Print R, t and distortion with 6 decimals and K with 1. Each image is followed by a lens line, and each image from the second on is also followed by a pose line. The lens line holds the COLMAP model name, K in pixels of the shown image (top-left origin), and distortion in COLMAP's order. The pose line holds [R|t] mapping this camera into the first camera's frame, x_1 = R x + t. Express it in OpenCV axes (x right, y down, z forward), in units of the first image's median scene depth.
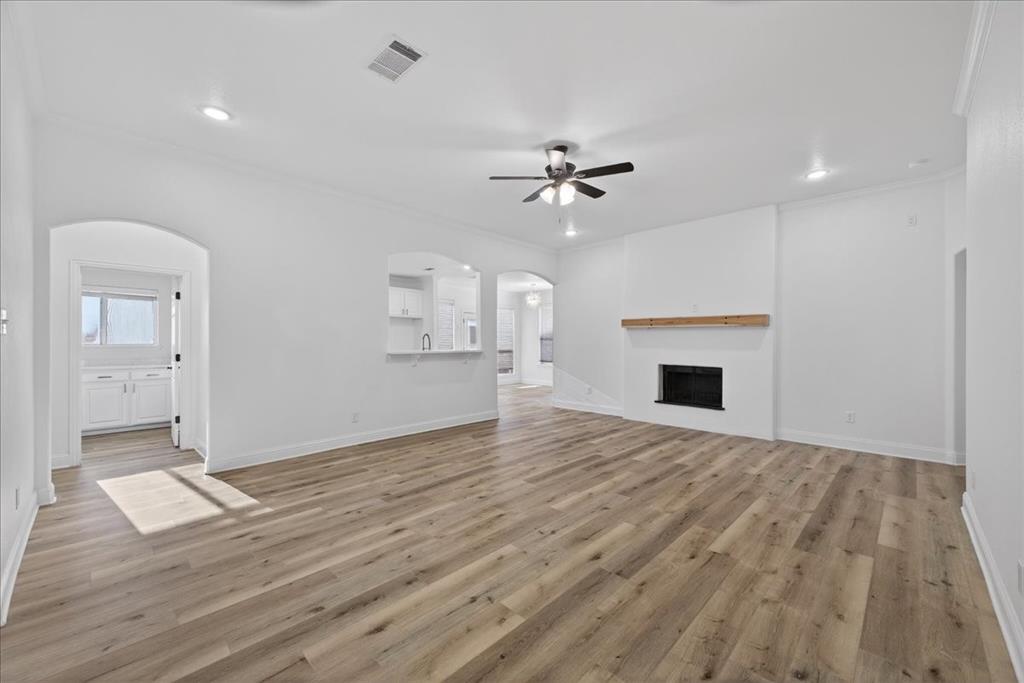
lens RADIAL K [[408.0, 0, 512.2], [0, 408.0, 337.0], [0, 0, 1]] dist [0.024646, -0.009277]
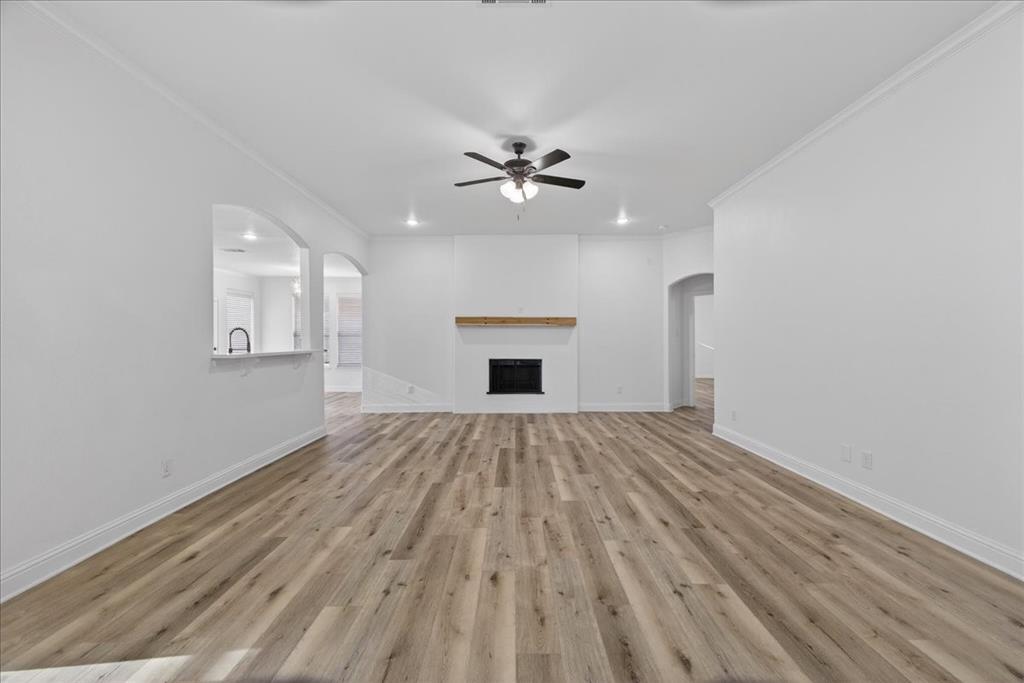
lens RADIAL K [[404.0, 0, 514.1], [0, 404.0, 334.4], [0, 0, 1]] dist [0.024581, -0.007949]
pose [[0.714892, 0.002938, 0.699228, -0.591497], [-0.004465, 0.999990, 0.000362, 0.000466], [-0.699220, -0.003381, 0.714898, 0.305799]]
